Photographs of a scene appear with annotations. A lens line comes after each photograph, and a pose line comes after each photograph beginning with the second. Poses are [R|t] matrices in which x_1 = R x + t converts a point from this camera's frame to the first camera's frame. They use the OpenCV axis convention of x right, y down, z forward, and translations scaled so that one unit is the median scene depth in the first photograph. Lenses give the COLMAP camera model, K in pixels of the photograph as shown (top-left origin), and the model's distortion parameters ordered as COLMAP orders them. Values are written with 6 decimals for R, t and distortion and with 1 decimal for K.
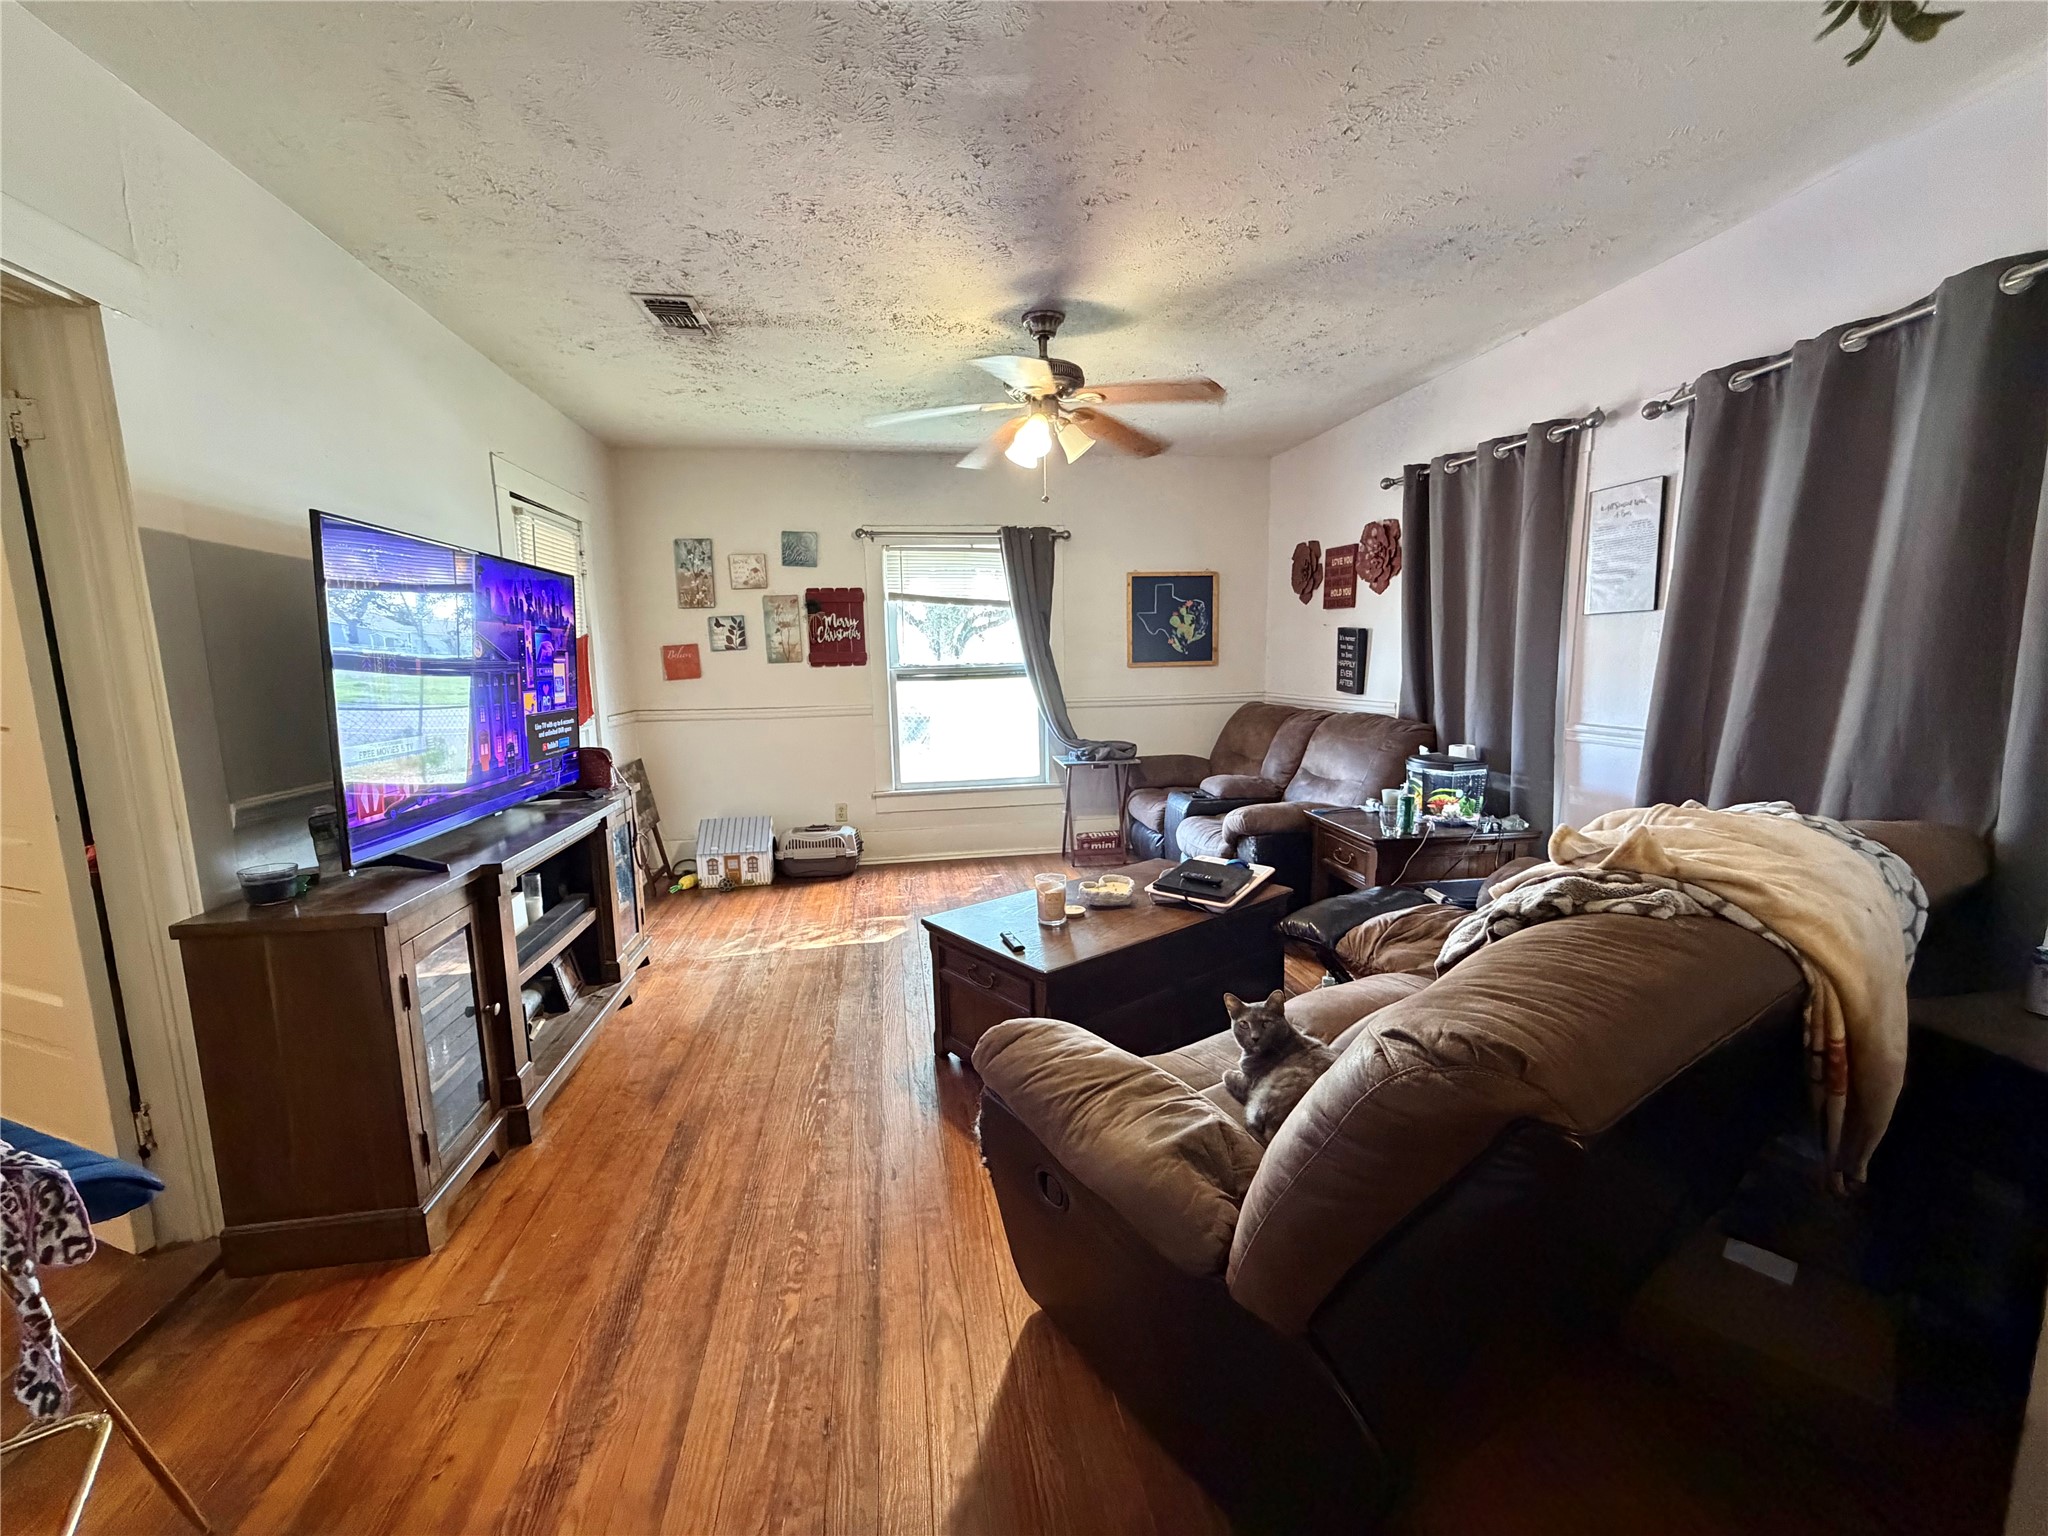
lens RADIAL K [[818.6, 0, 1023.9], [0, 818.6, 765.7], [0, 0, 1]] dist [-0.001639, 0.000490]
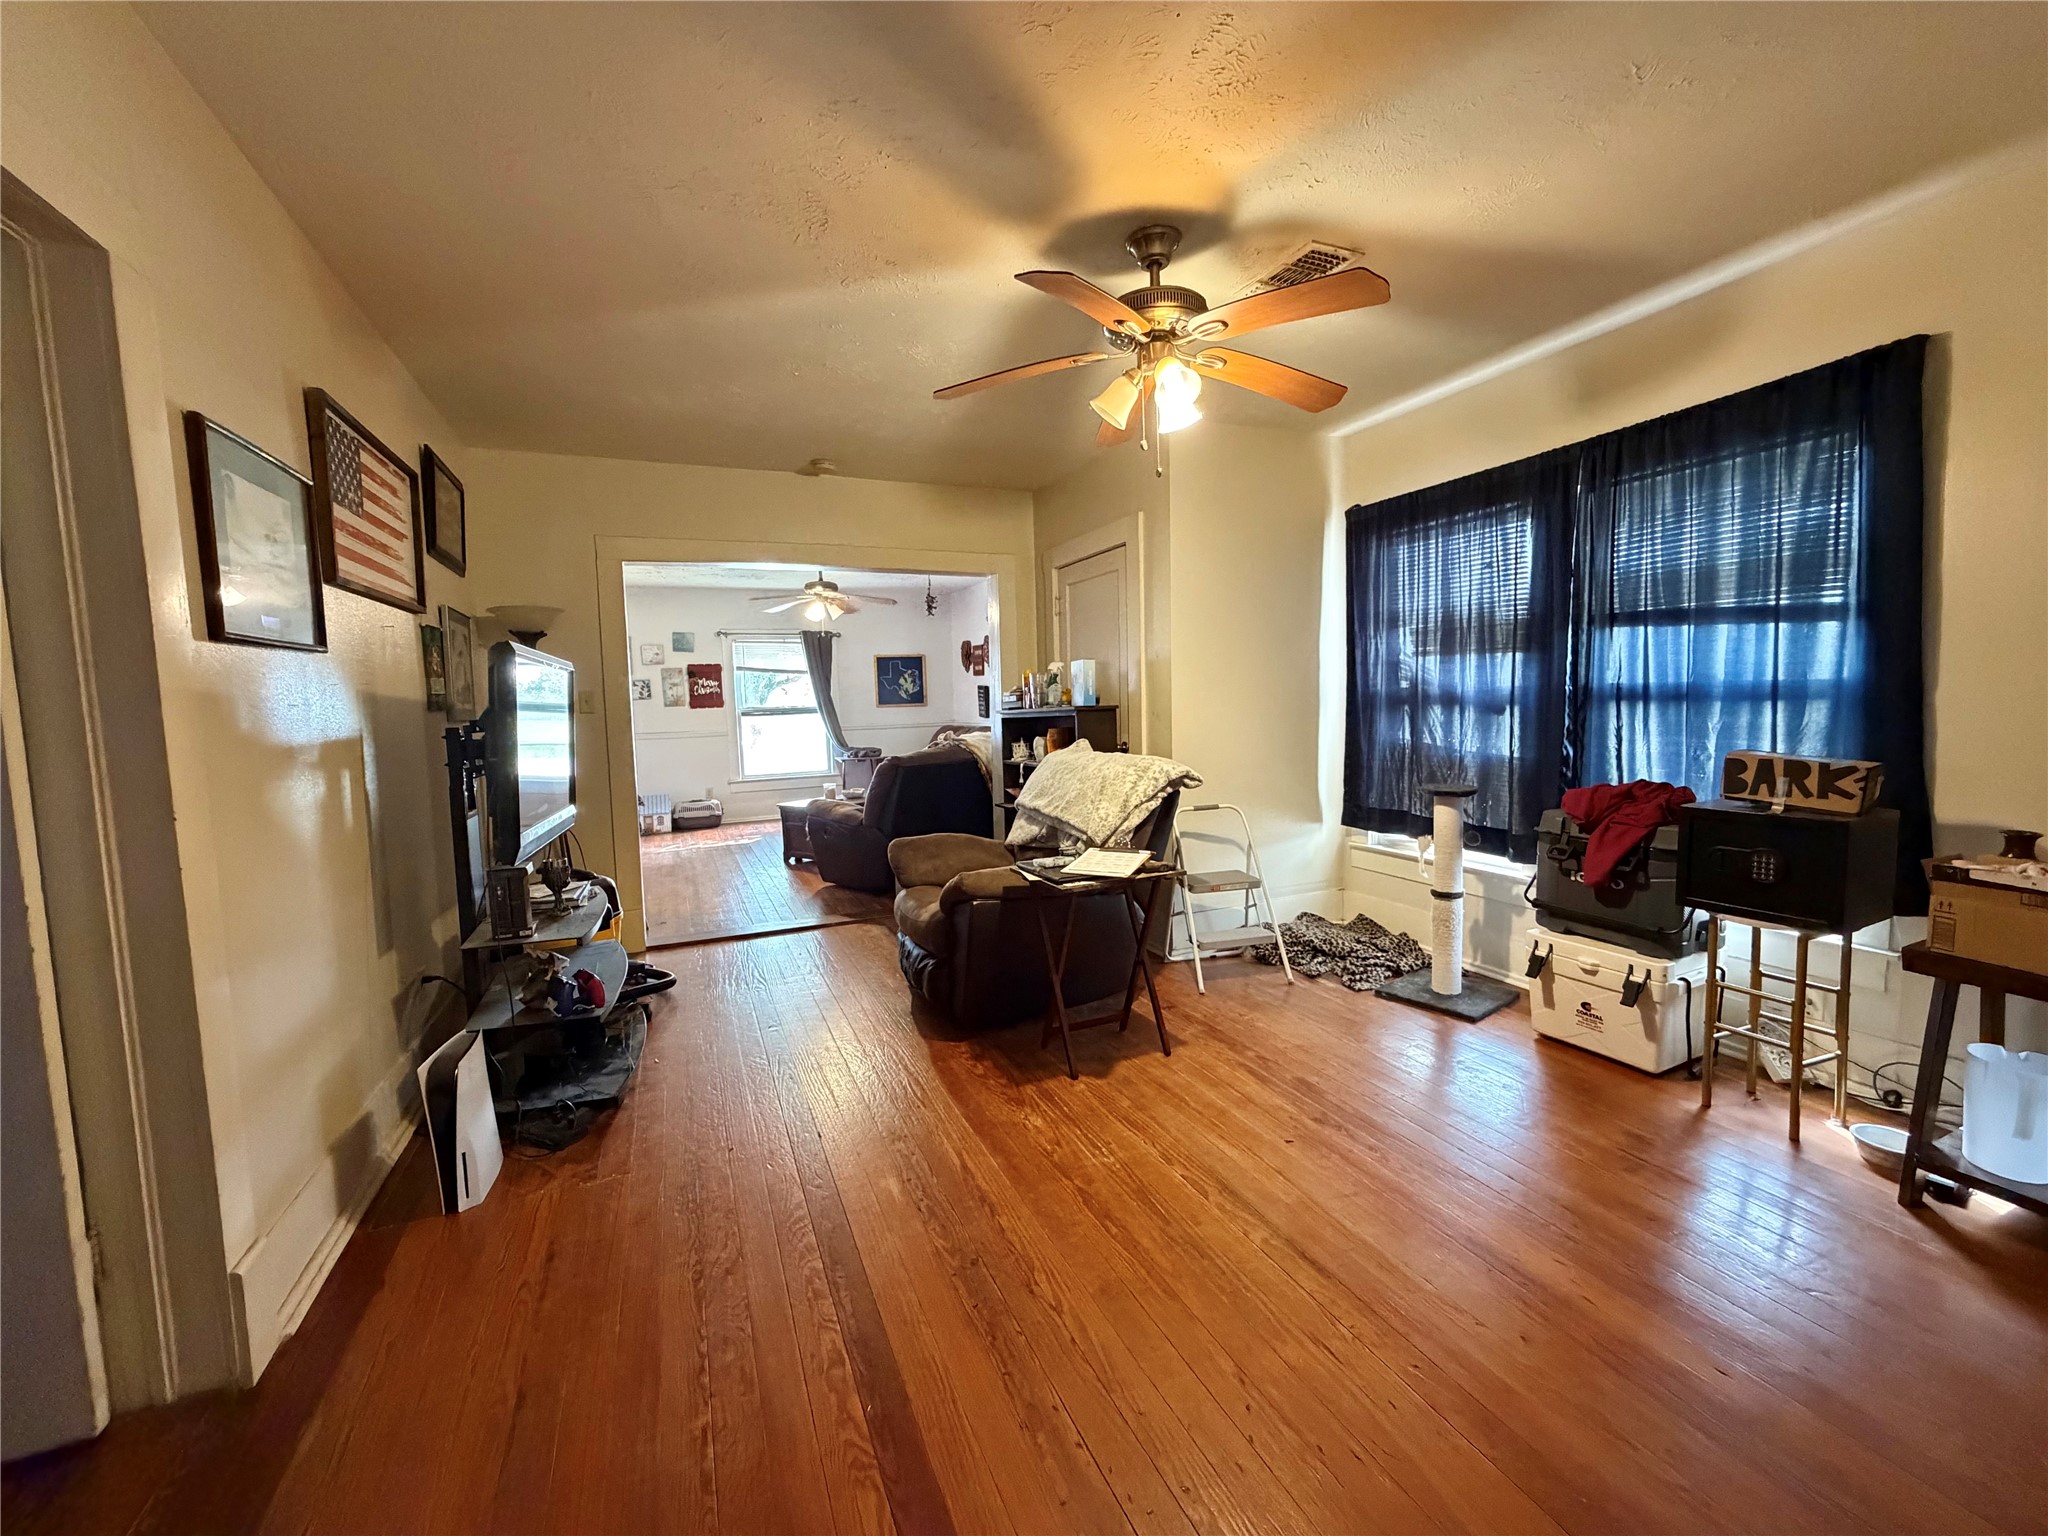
lens RADIAL K [[818.6, 0, 1018.9], [0, 818.6, 763.5], [0, 0, 1]] dist [-0.001639, 0.000490]
pose [[0.970693, -0.027748, 0.238717, -0.000848], [0.042814, 0.997389, -0.058158, 0.127078], [-0.236480, 0.066674, 0.969346, -0.847542]]
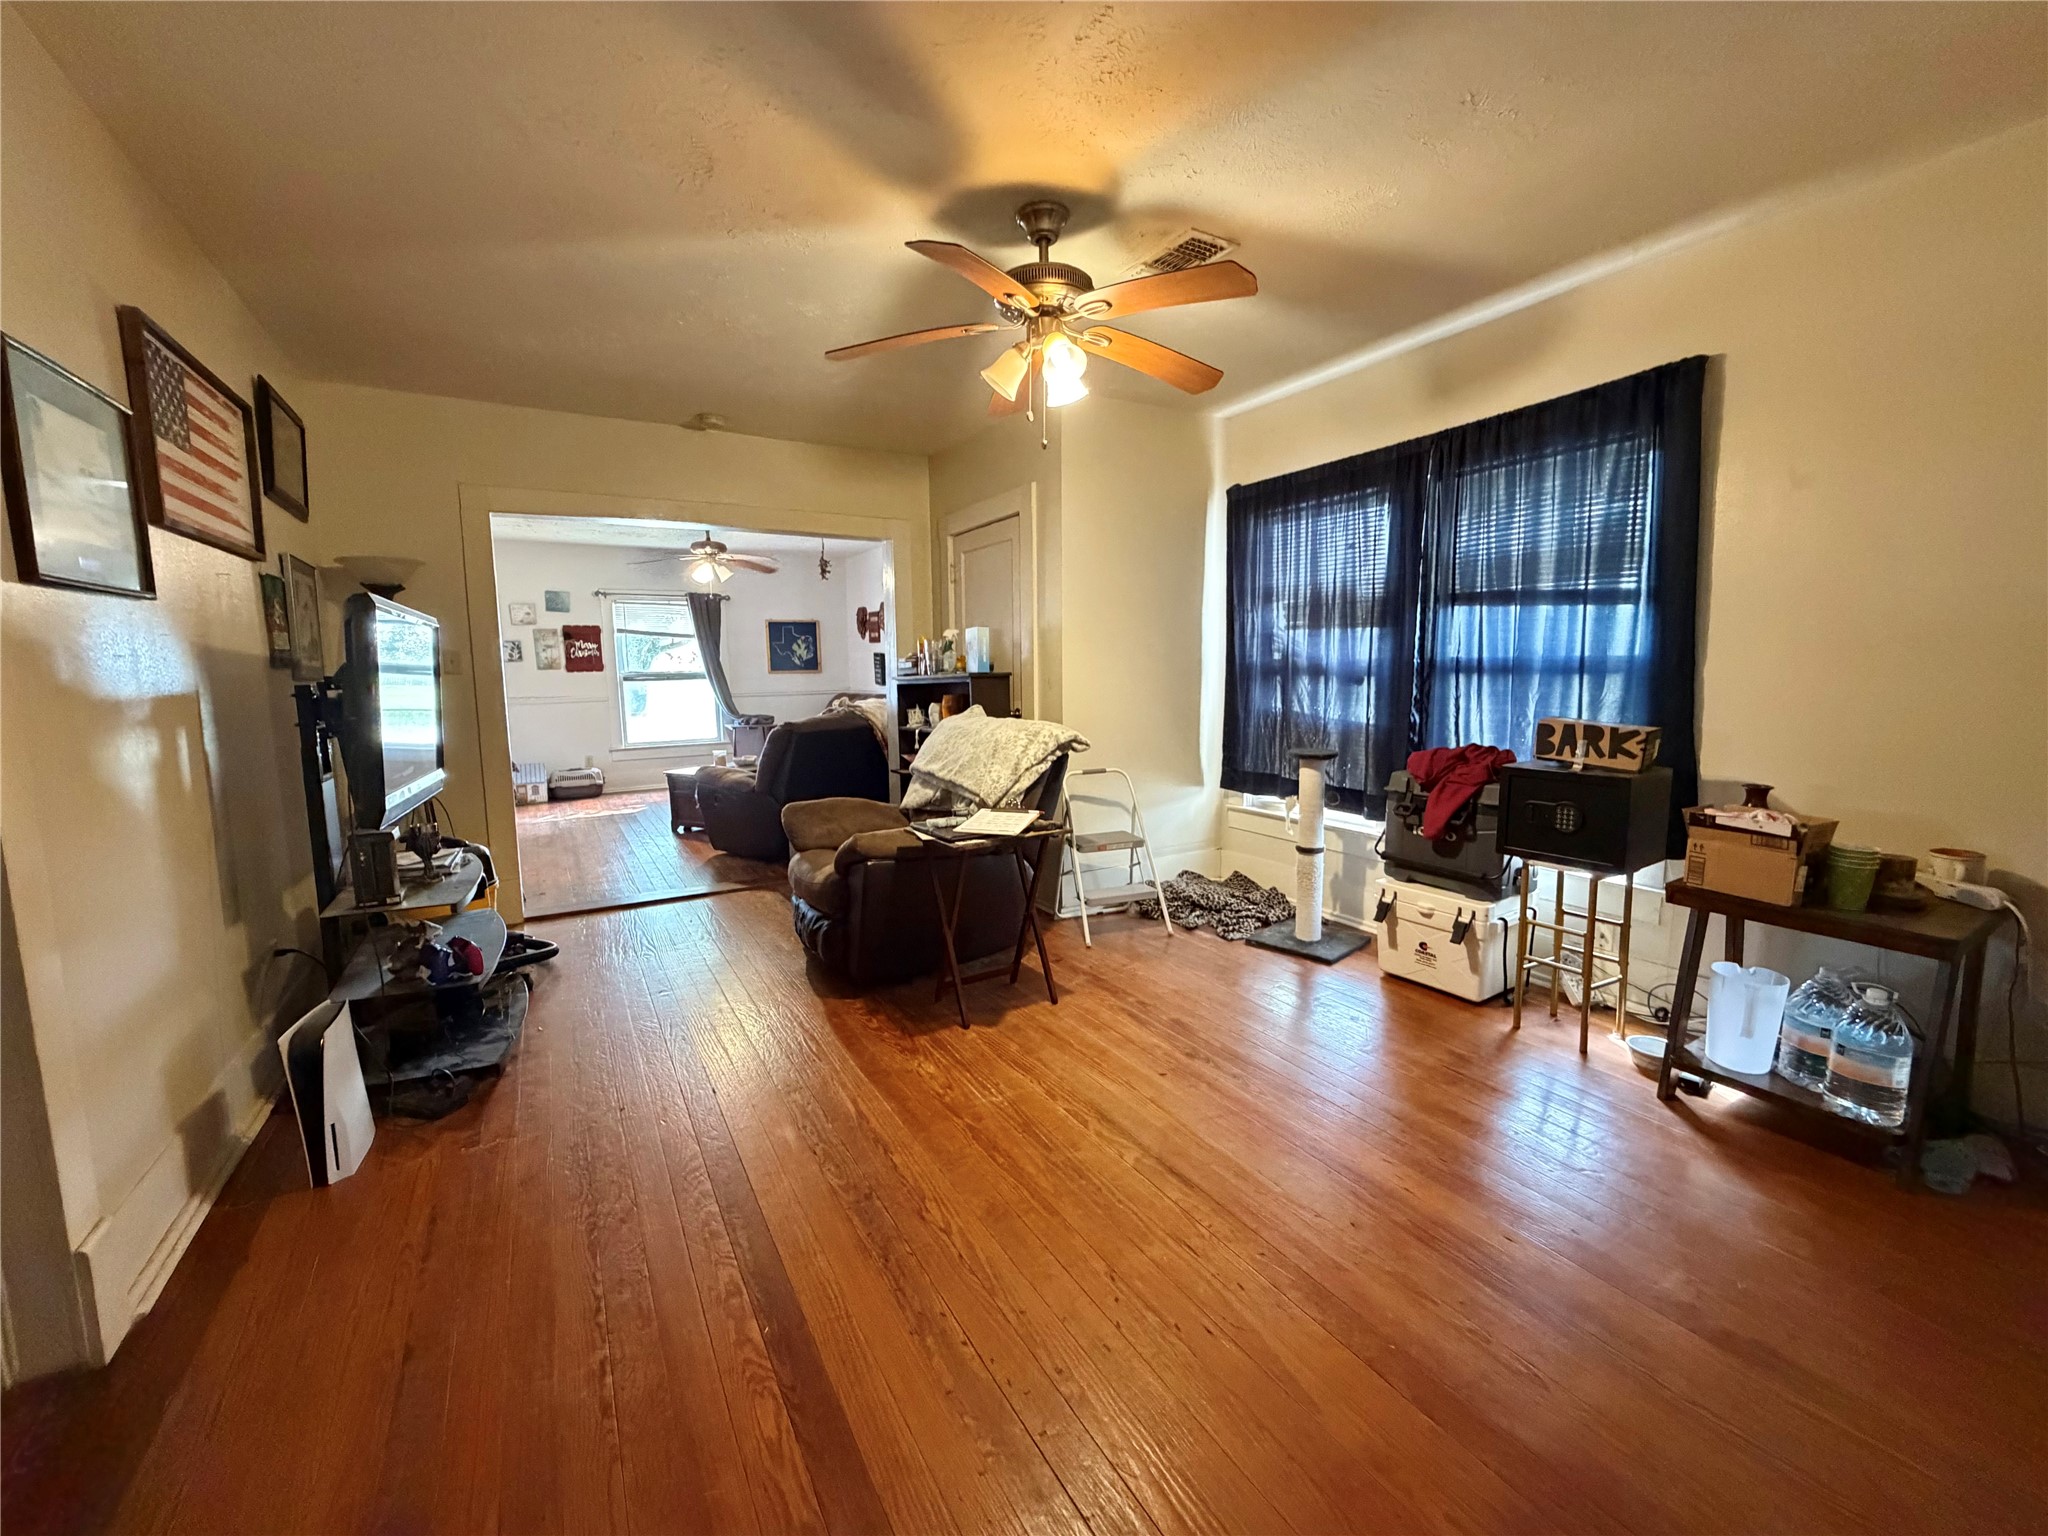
lens RADIAL K [[818.6, 0, 1019.8], [0, 818.6, 764.7], [0, 0, 1]] dist [-0.001639, 0.000490]
pose [[0.933520, -0.037582, 0.356550, -0.002274], [0.046054, 0.998822, -0.015298, 0.133464], [-0.355555, 0.030702, 0.934151, -0.865752]]
